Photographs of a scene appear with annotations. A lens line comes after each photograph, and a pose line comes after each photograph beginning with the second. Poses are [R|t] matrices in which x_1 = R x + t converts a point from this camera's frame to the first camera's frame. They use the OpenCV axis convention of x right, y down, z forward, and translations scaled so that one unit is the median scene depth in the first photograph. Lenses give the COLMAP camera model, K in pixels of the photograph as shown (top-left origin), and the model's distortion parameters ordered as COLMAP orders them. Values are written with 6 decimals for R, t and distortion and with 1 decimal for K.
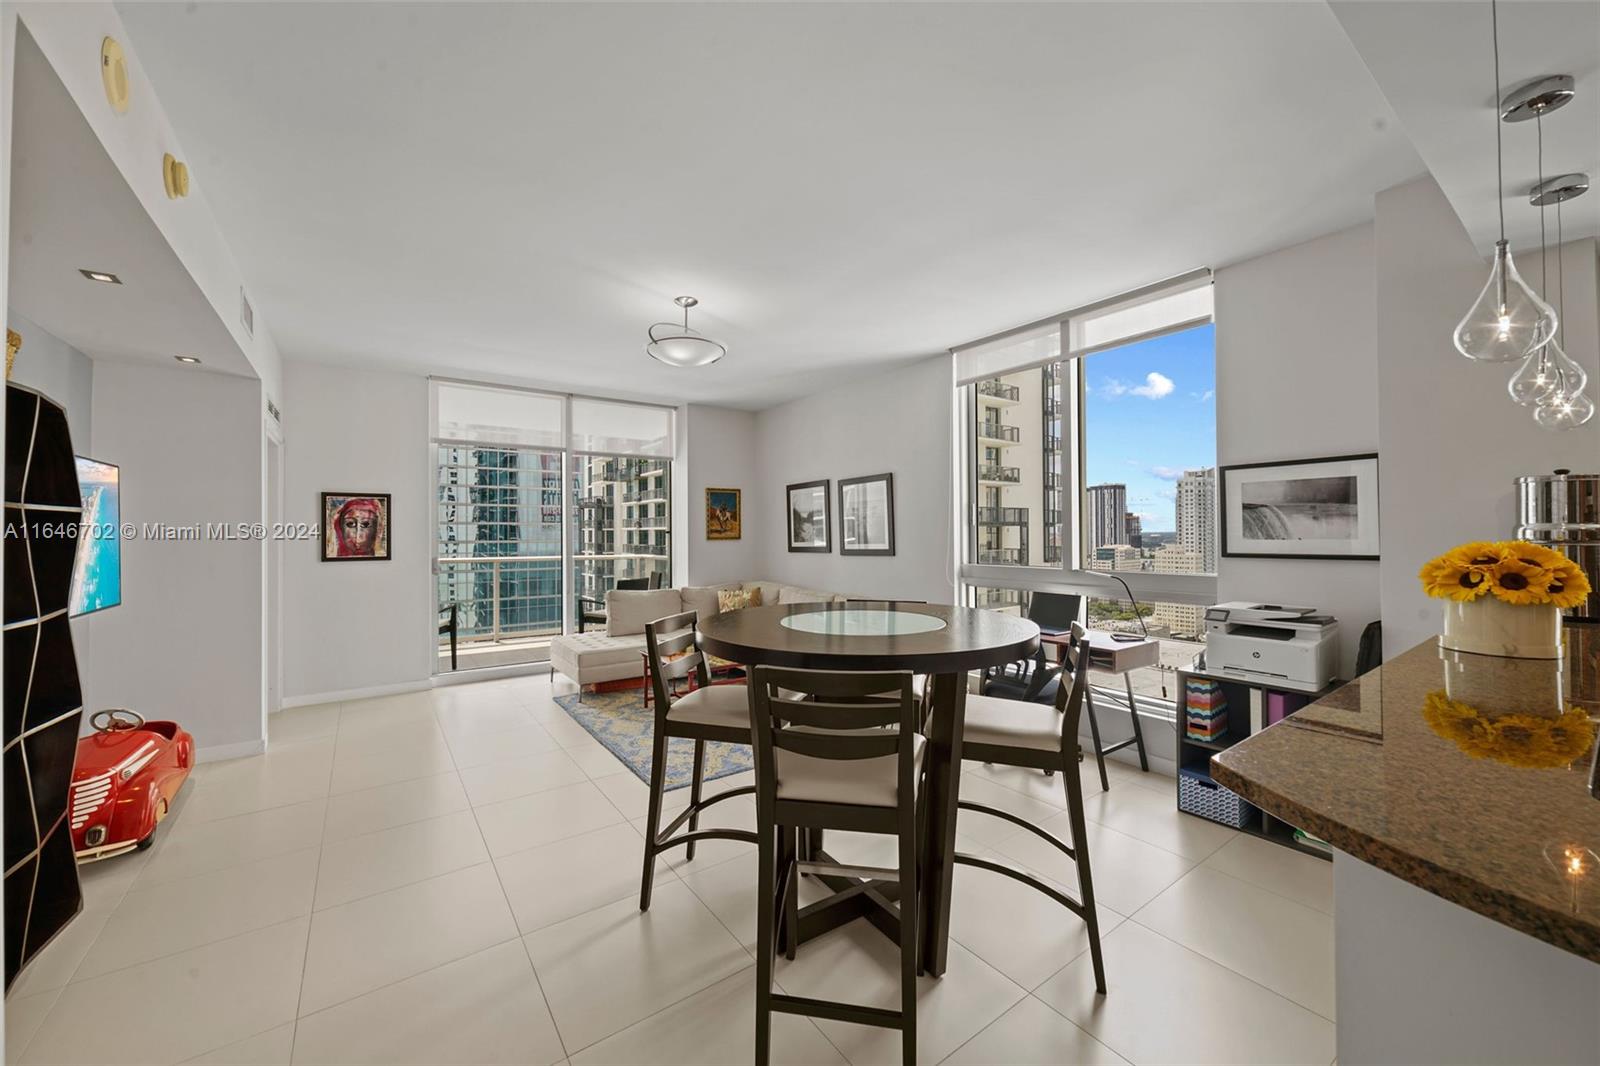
lens RADIAL K [[606.9, 0, 800.8], [0, 606.9, 527.5], [0, 0, 1]] dist [0.000243, 0.000163]
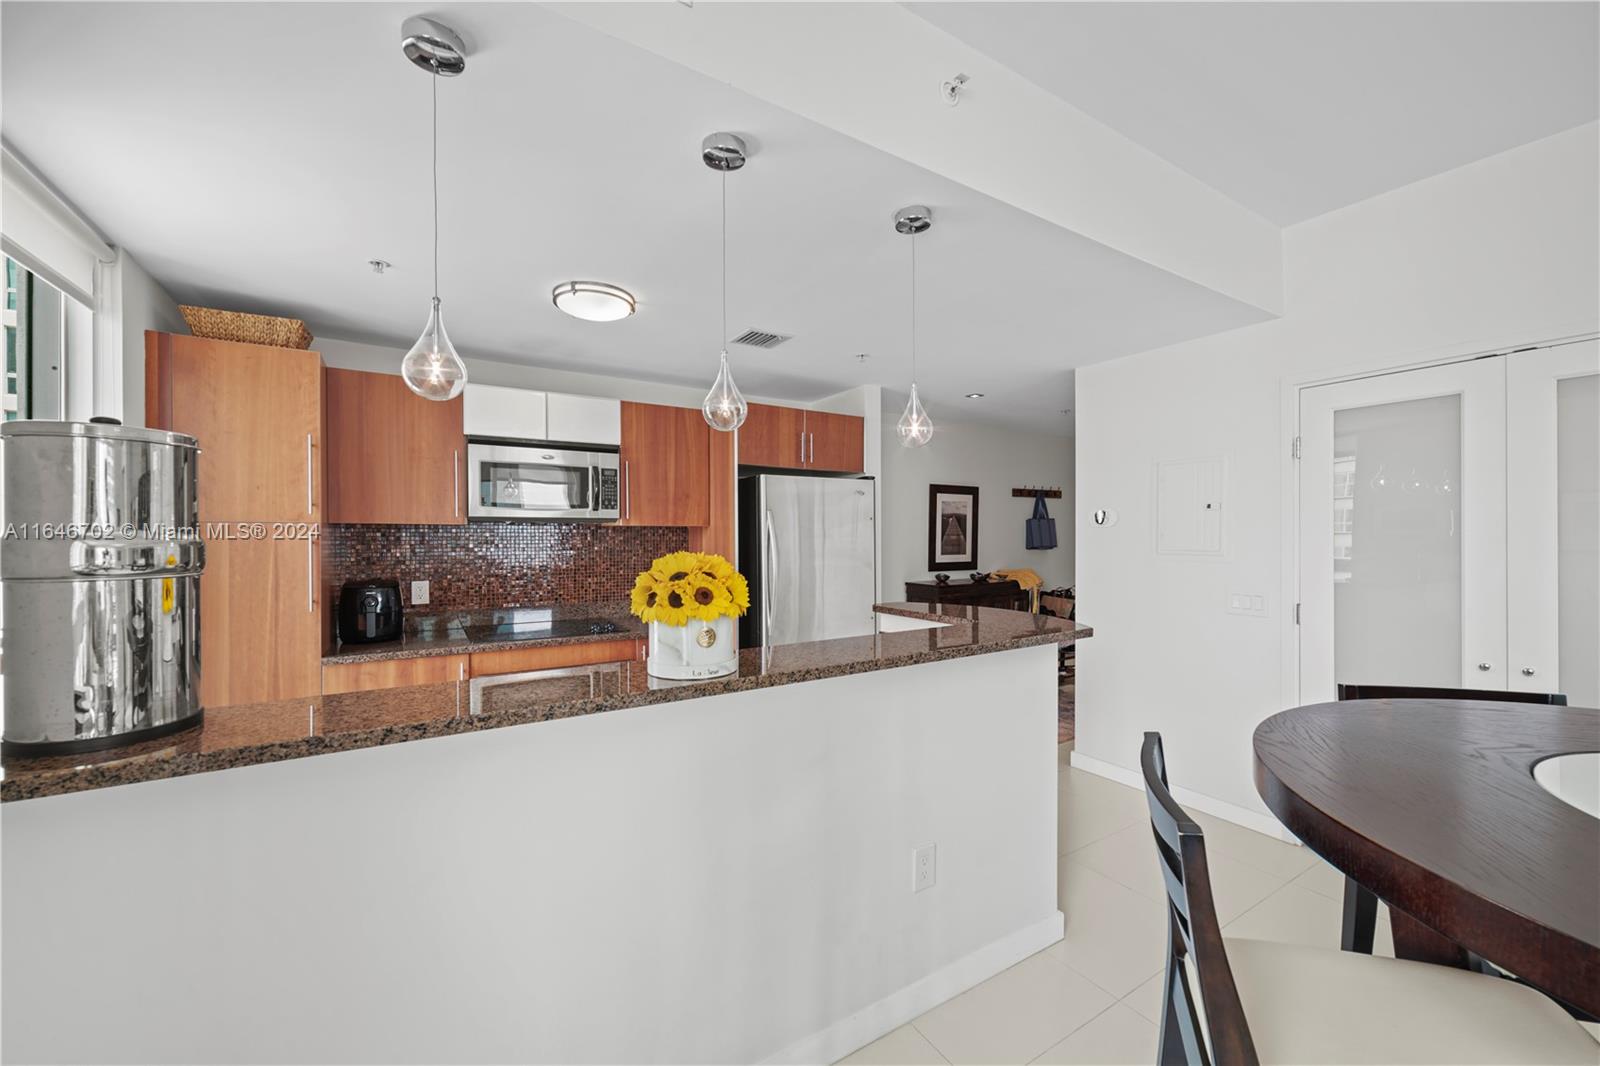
lens RADIAL K [[615.9, 0, 794.6], [0, 615.9, 547.8], [0, 0, 1]] dist [-0.000483, 0.000209]
pose [[-0.997843, 0.005892, 0.065377, 0.272629], [0.006688, 0.999906, 0.011961, 0.001424], [-0.065301, 0.012372, -0.997789, 0.565284]]
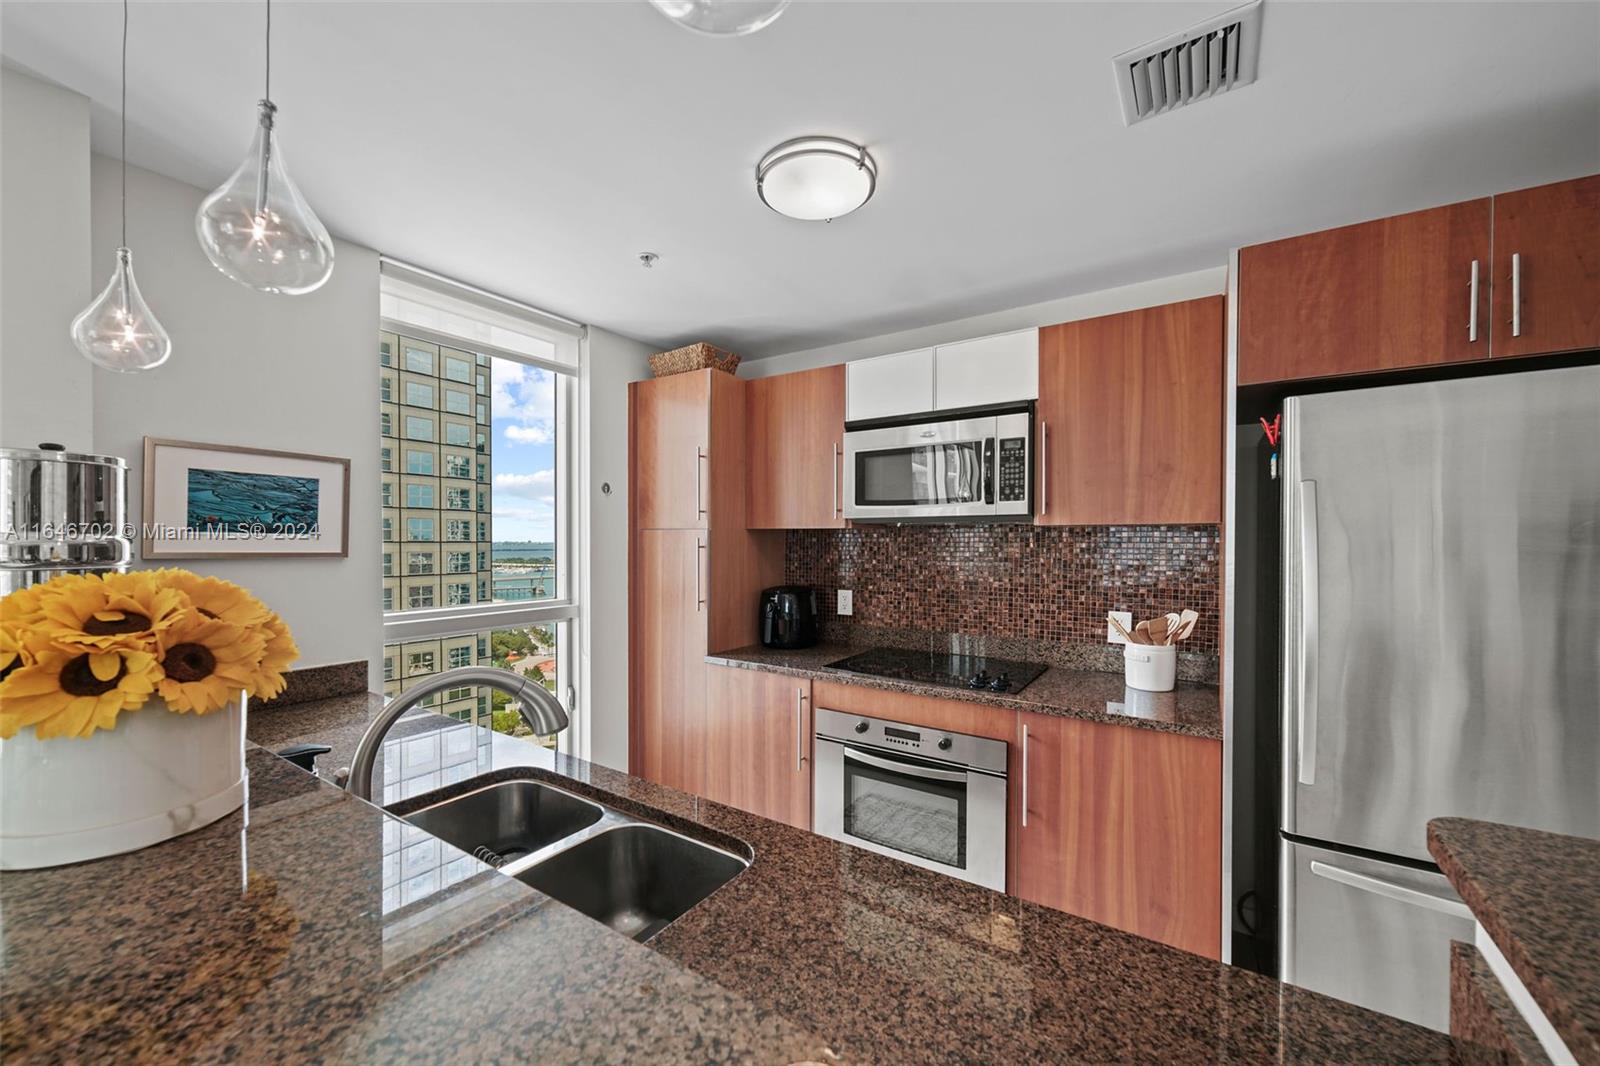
lens RADIAL K [[615.9, 0, 794.6], [0, 615.9, 547.8], [0, 0, 1]] dist [-0.000483, 0.000209]
pose [[-0.354104, -0.006176, 0.935186, 0.164186], [-0.009692, 0.999949, 0.002934, -0.000287], [-0.935156, -0.008024, -0.354146, 0.206417]]
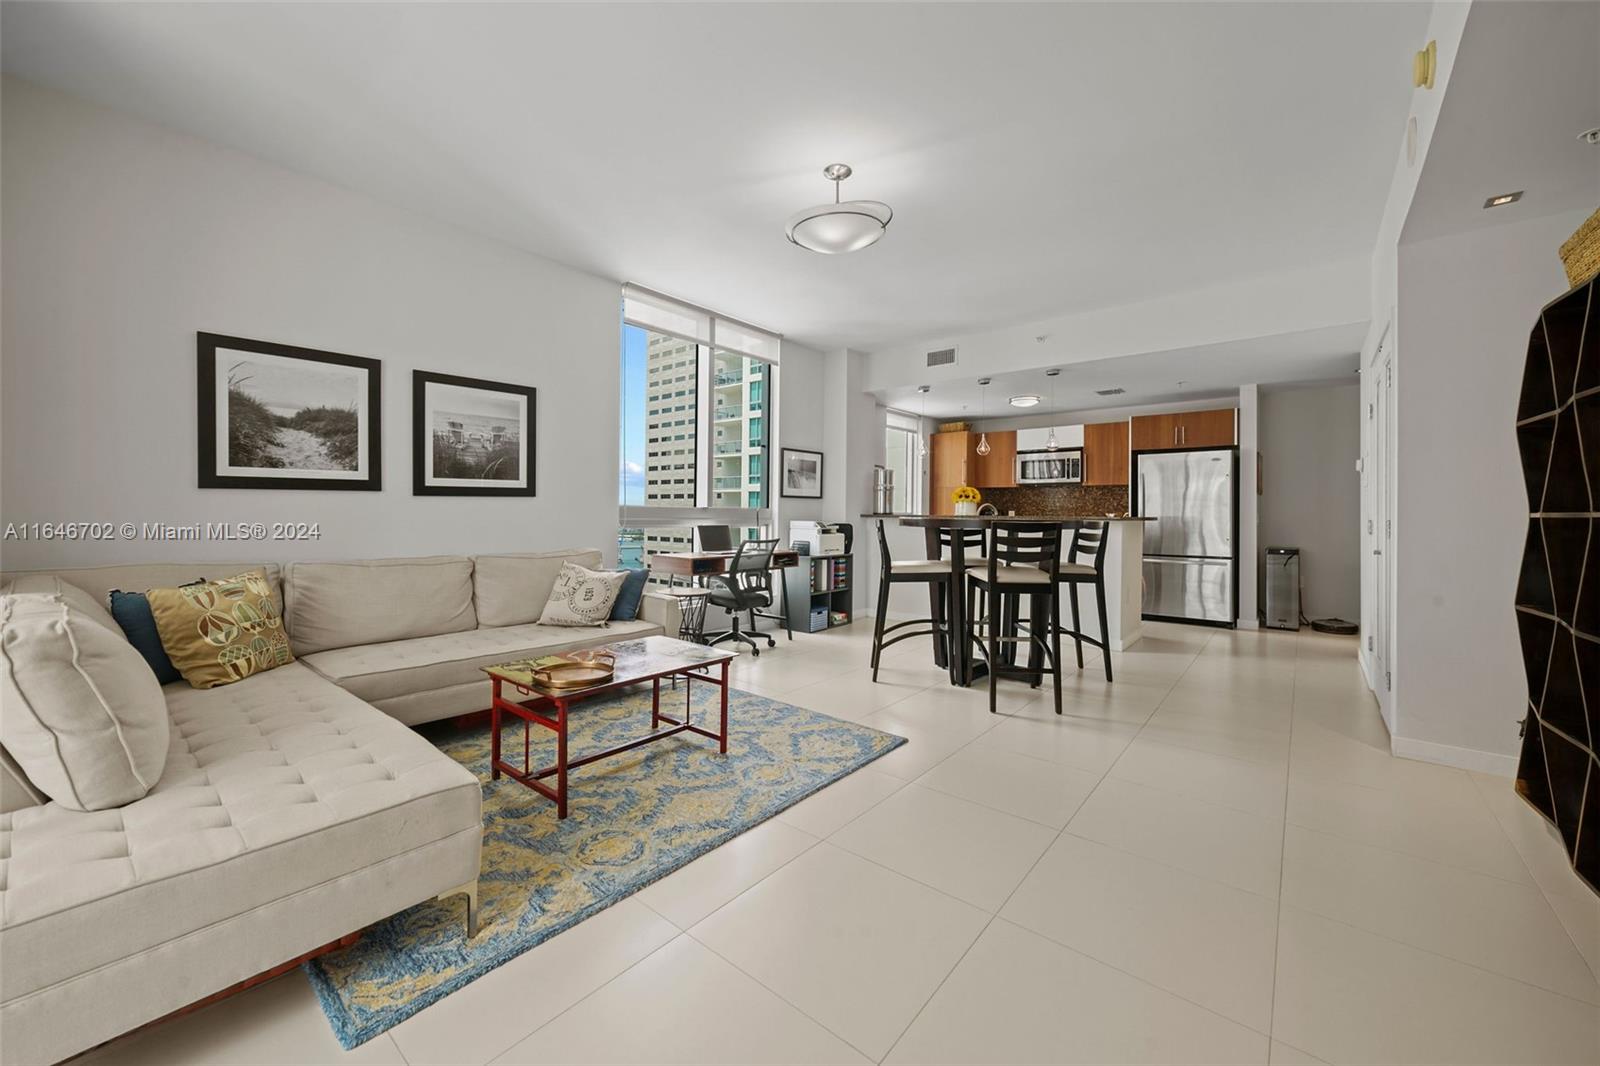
lens RADIAL K [[612.5, 0, 788.5], [0, 612.5, 509.6], [0, 0, 1]] dist [0.000640, 0.000111]
pose [[-0.243996, 0.006903, 0.969752, -0.684522], [-0.018166, 0.999767, -0.011687, 0.067358], [-0.969606, -0.020468, -0.243813, 0.887891]]
